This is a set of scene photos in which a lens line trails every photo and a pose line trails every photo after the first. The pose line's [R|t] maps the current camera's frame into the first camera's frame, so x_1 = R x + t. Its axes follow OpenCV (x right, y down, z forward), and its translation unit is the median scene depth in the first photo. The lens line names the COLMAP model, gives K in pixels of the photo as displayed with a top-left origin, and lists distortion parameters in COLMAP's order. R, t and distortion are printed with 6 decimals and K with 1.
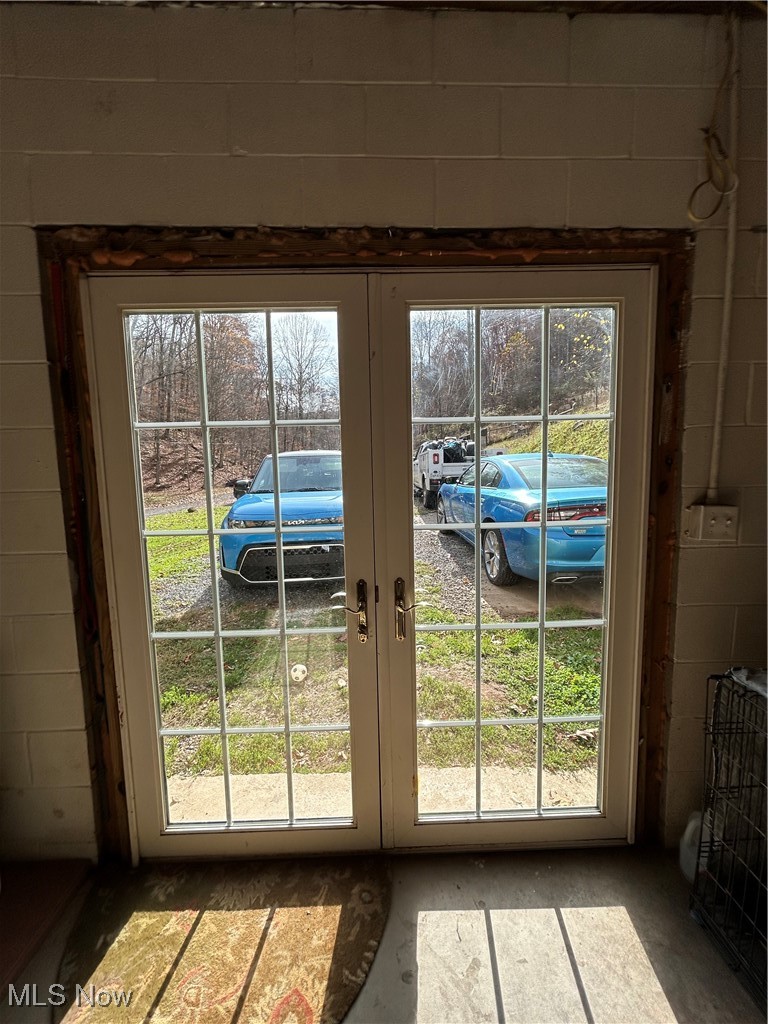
lens RADIAL K [[412.1, 0, 384.9], [0, 412.1, 509.2], [0, 0, 1]] dist [0.002304, -0.000097]
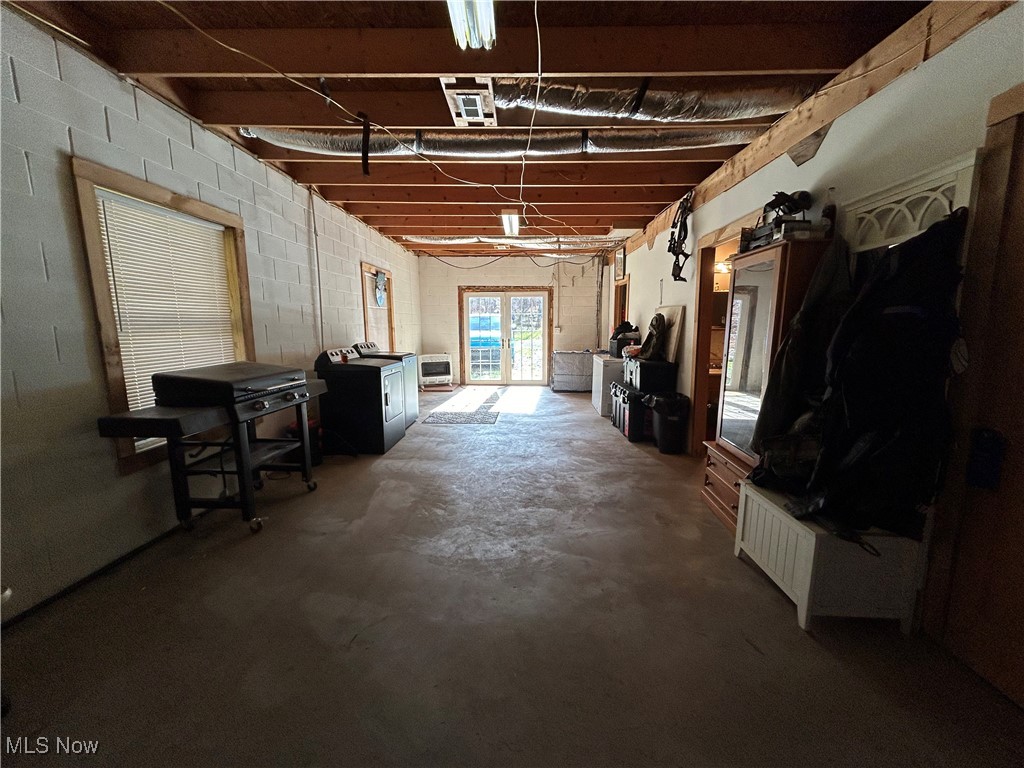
lens RADIAL K [[412.1, 0, 514.4], [0, 412.1, 386.8], [0, 0, 1]] dist [0.002304, -0.000097]
pose [[0.998418, 0.022187, -0.051672, 0.500933], [-0.019631, 0.998583, 0.049465, 0.644323], [0.052697, -0.048372, 0.997438, -5.815187]]
